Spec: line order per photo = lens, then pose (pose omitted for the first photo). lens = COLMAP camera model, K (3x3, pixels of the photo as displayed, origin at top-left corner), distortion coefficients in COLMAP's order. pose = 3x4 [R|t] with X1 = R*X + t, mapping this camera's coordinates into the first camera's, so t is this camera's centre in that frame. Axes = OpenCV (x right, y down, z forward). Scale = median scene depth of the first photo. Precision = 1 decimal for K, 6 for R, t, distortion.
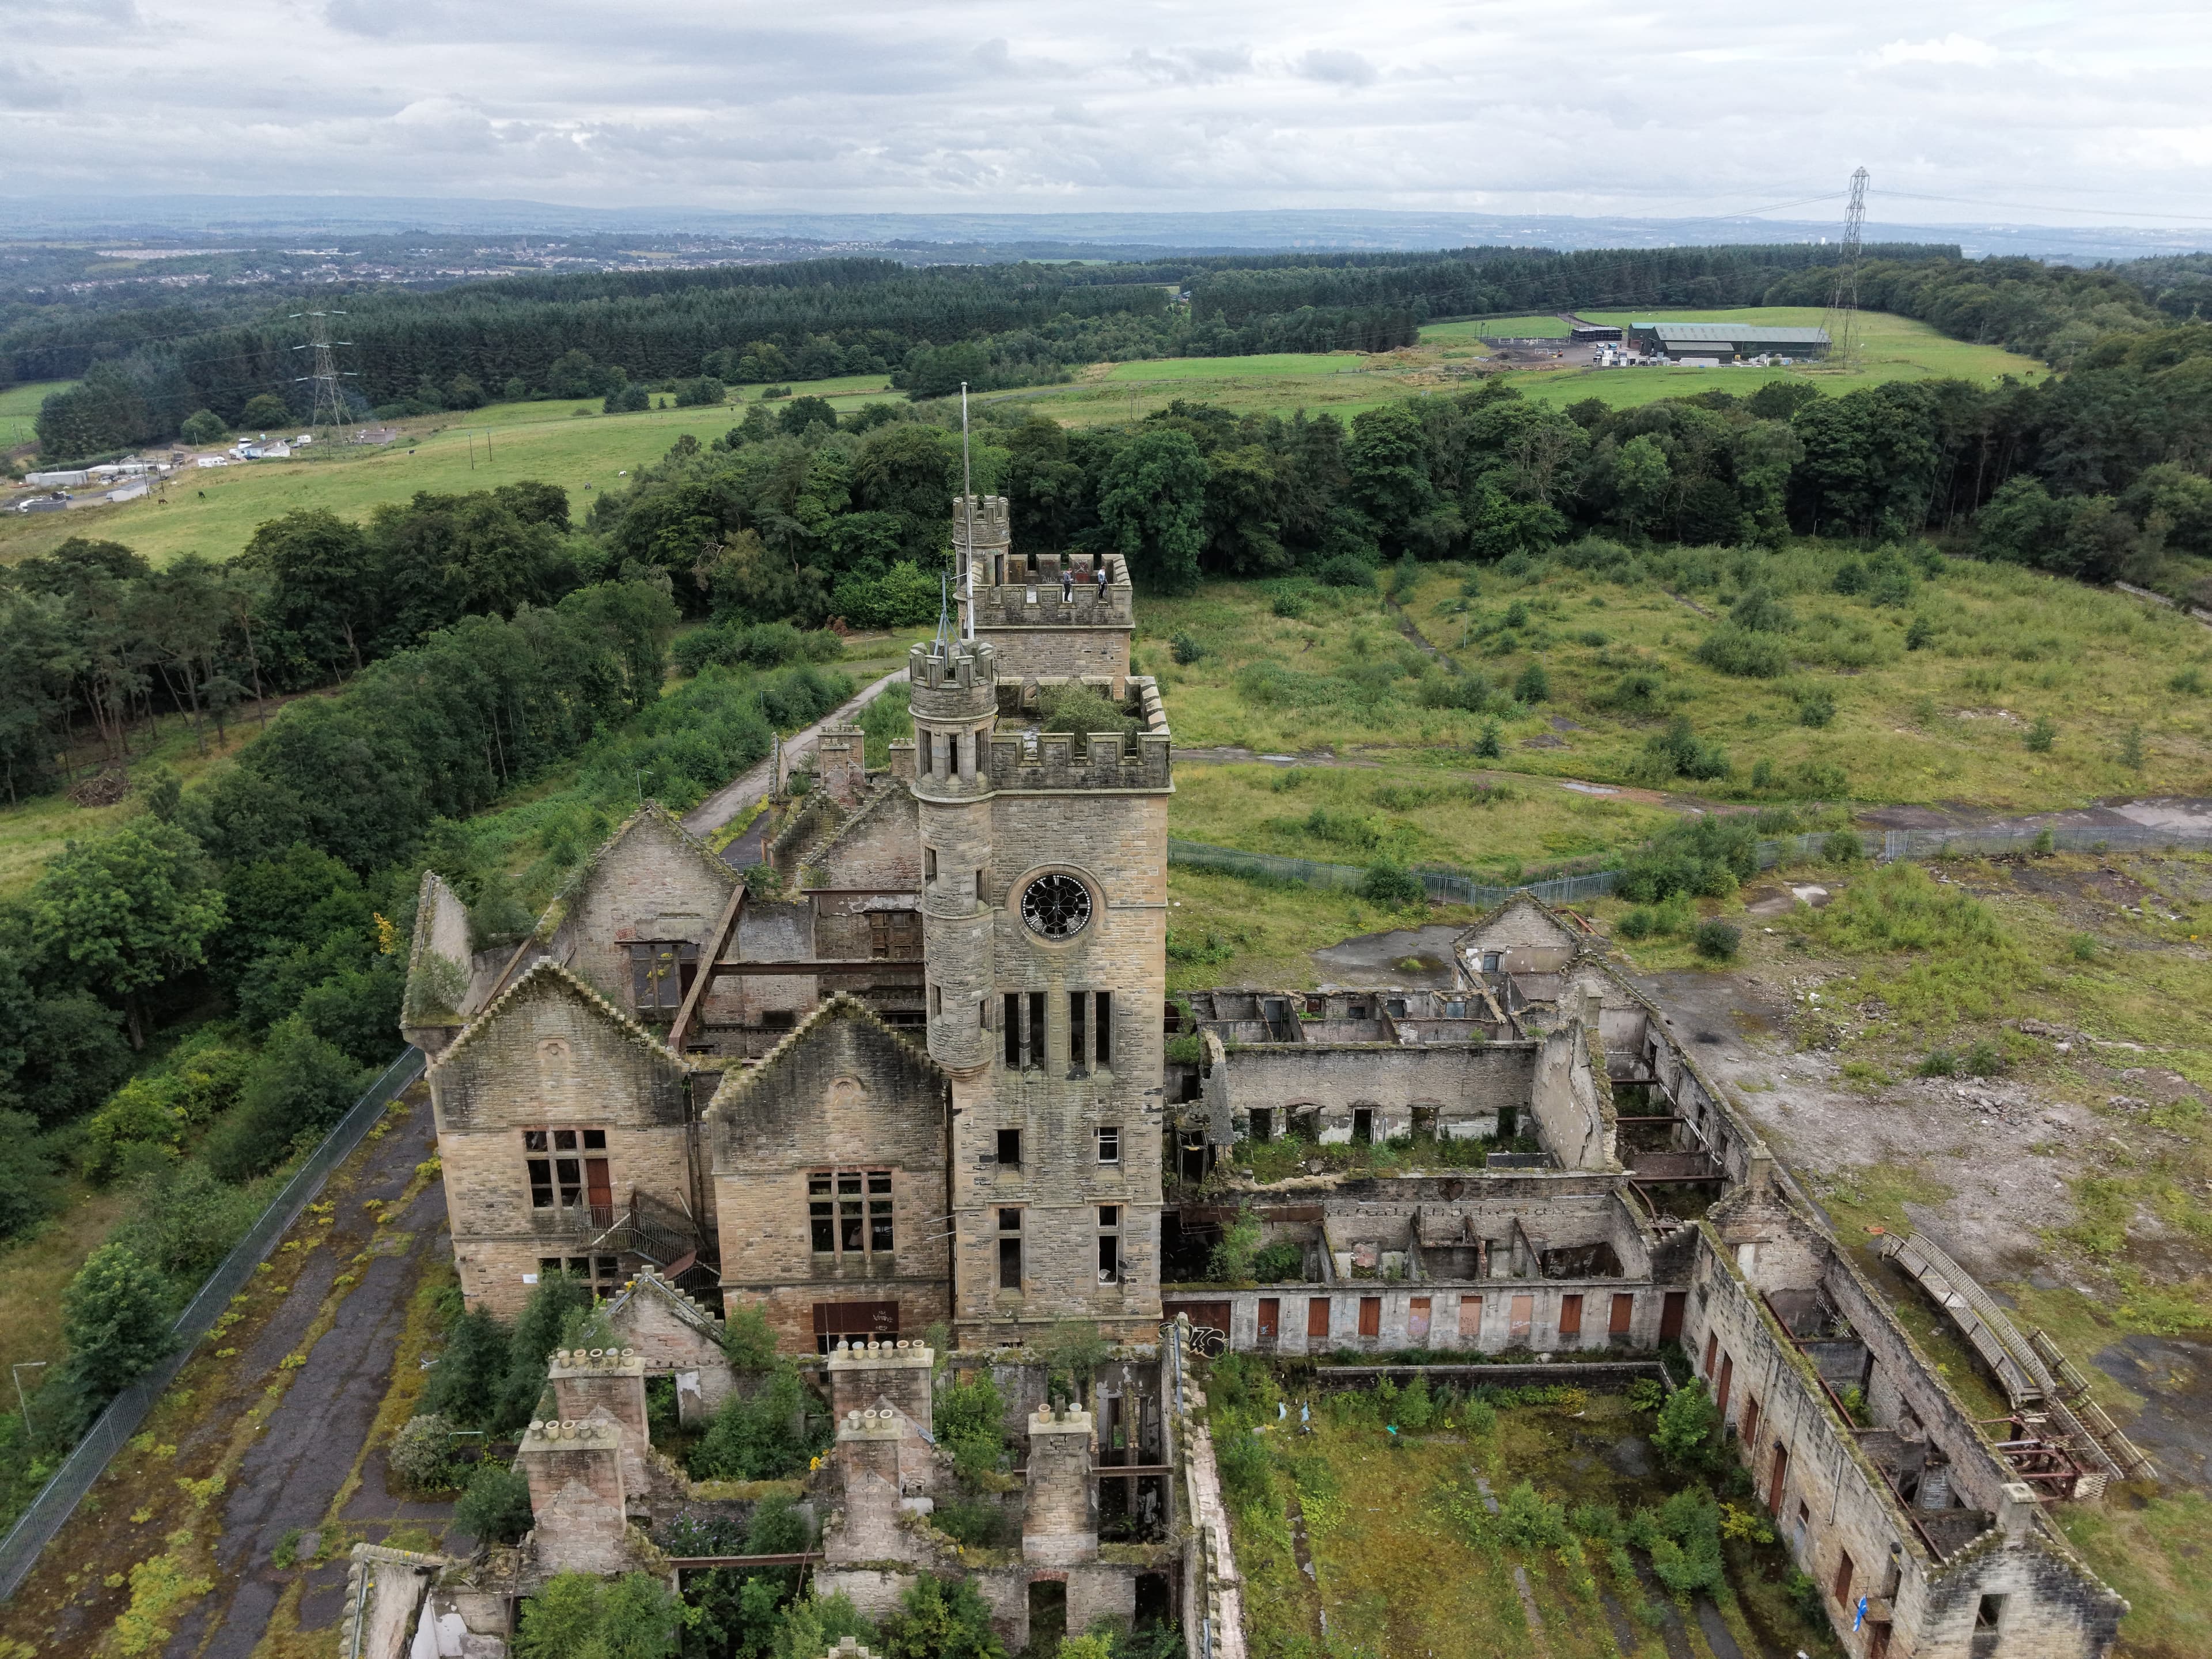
lens RADIAL K [[1693.1, 0, 1112.0], [0, 1693.1, 824.3], [0, 0, 1]] dist [0.069318, -0.122395]
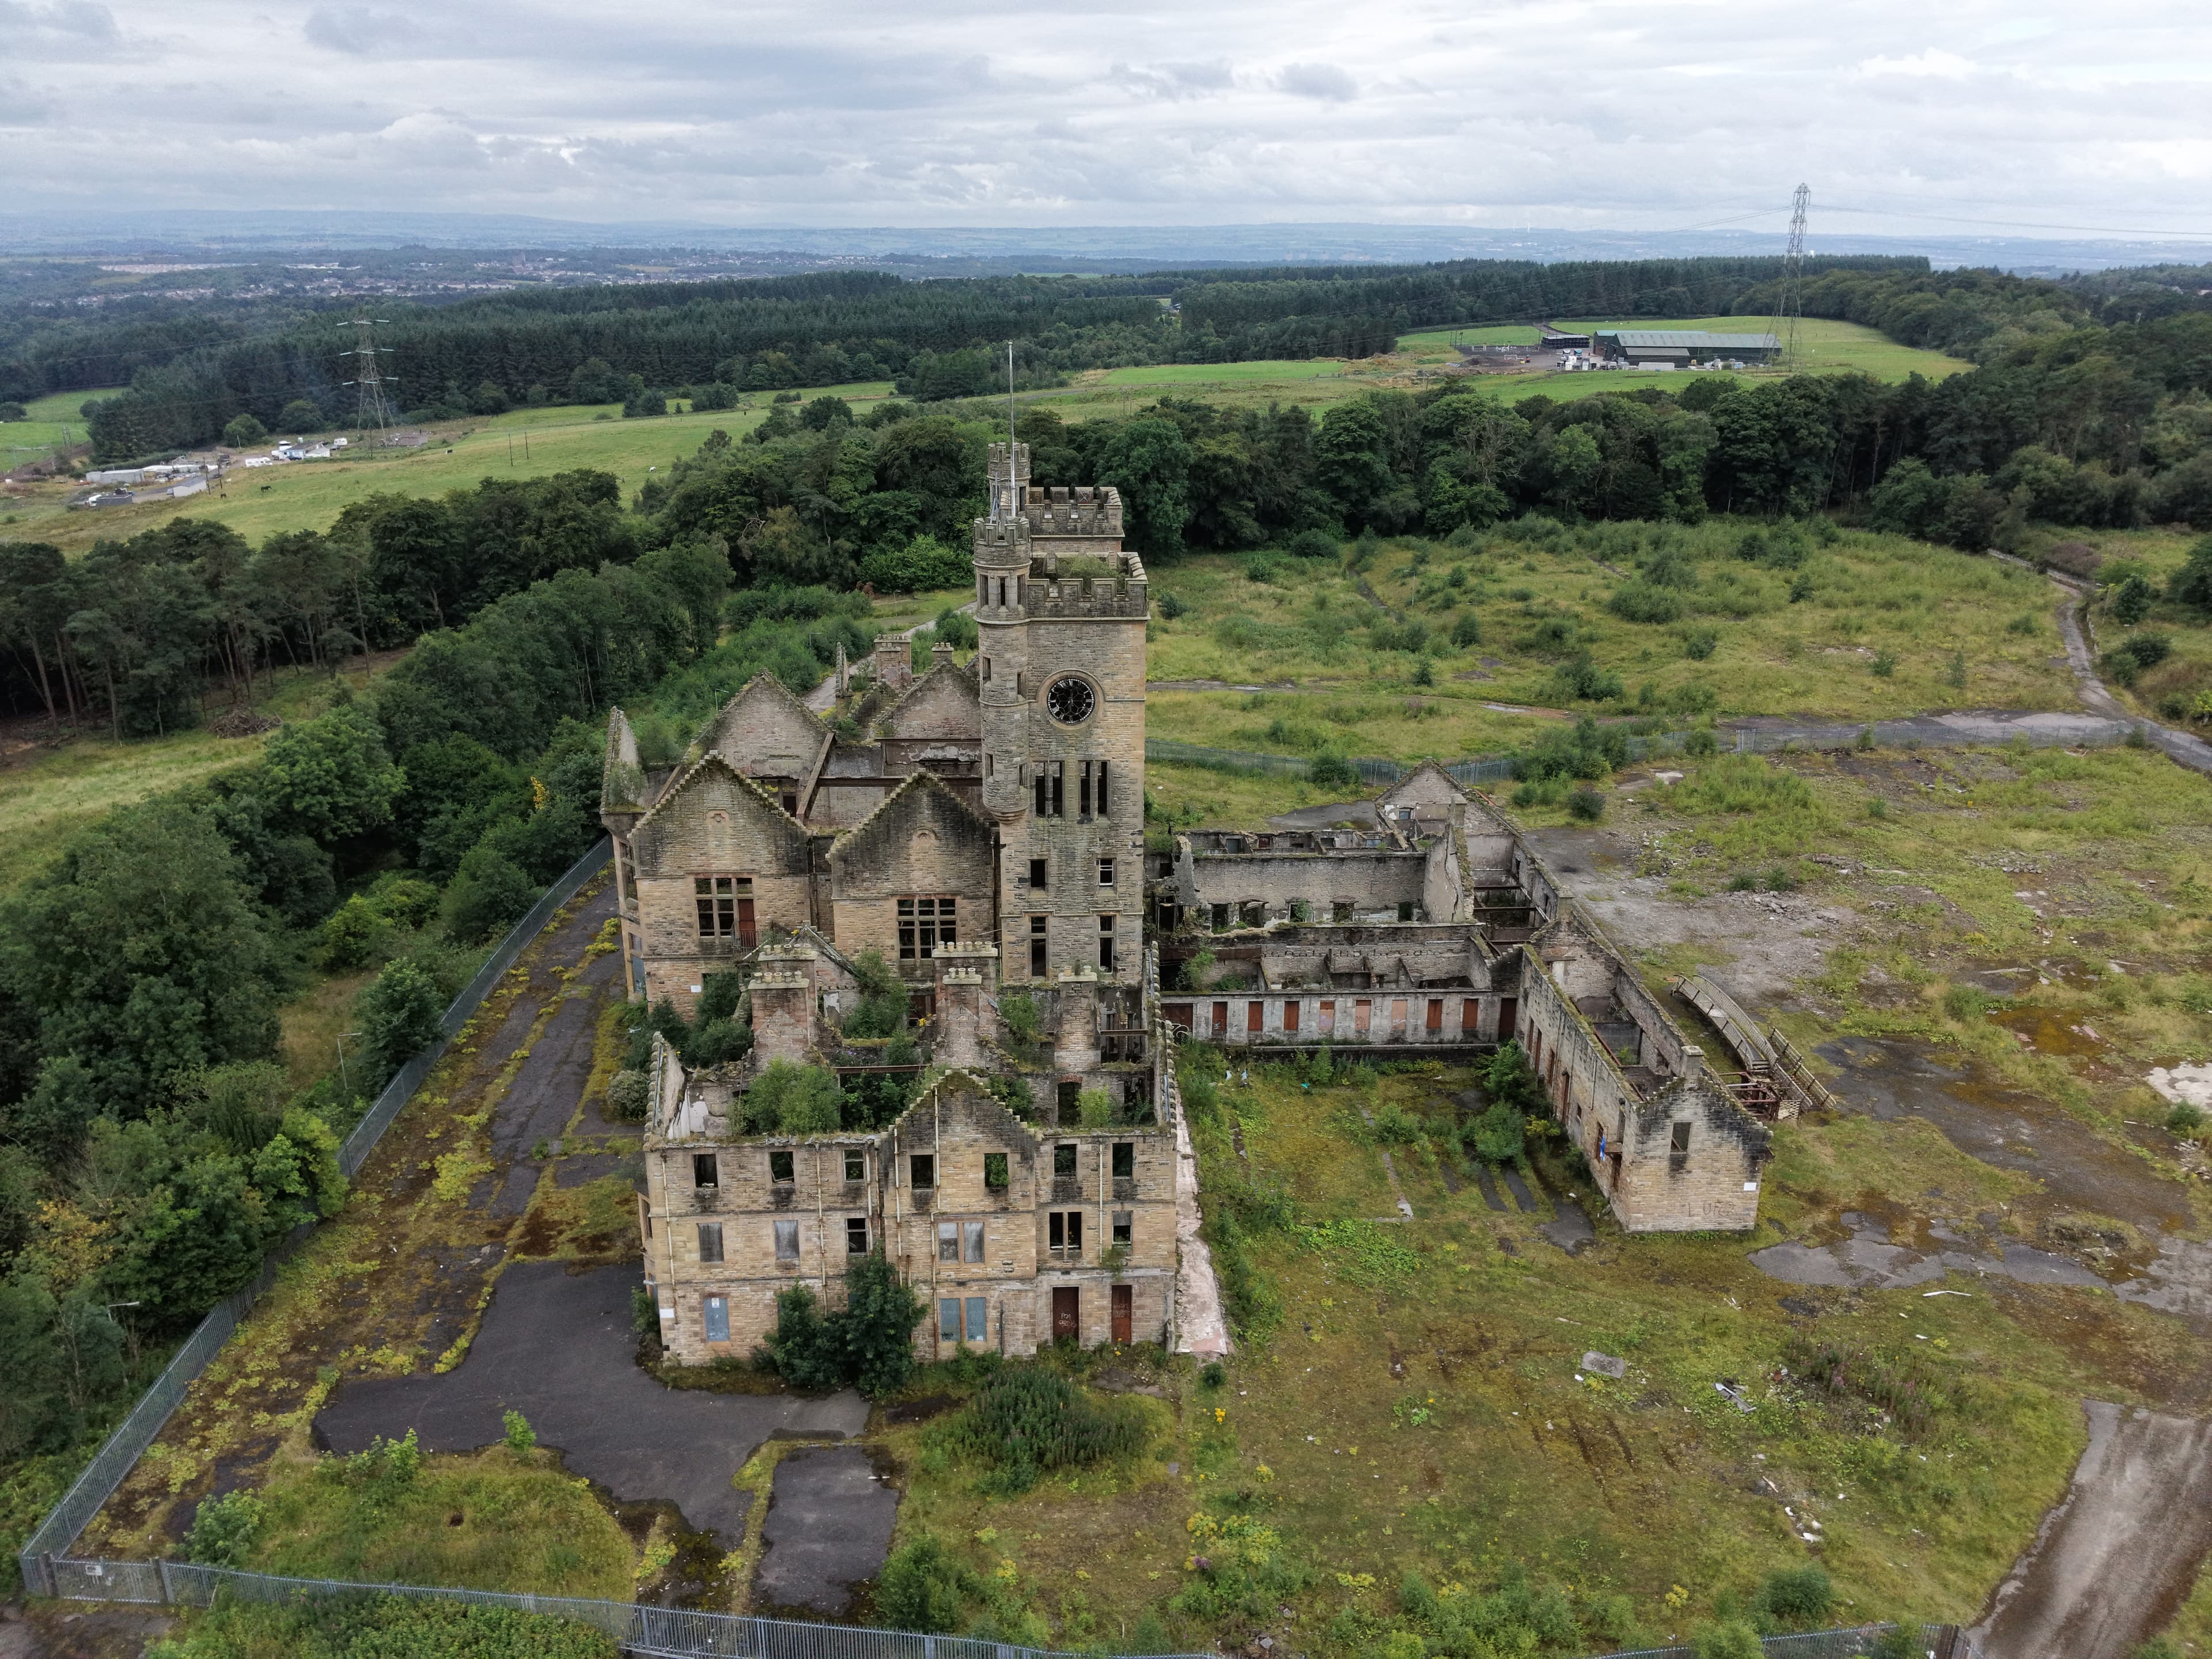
lens RADIAL K [[1690.5, 0, 1112.8], [0, 1690.5, 824.5], [0, 0, 1]] dist [0.086005, -0.158245]
pose [[0.999990, -0.002424, 0.003671, -0.000635], [0.002450, 0.999972, -0.007045, 0.056068], [-0.003653, 0.007054, 0.999968, -0.159677]]
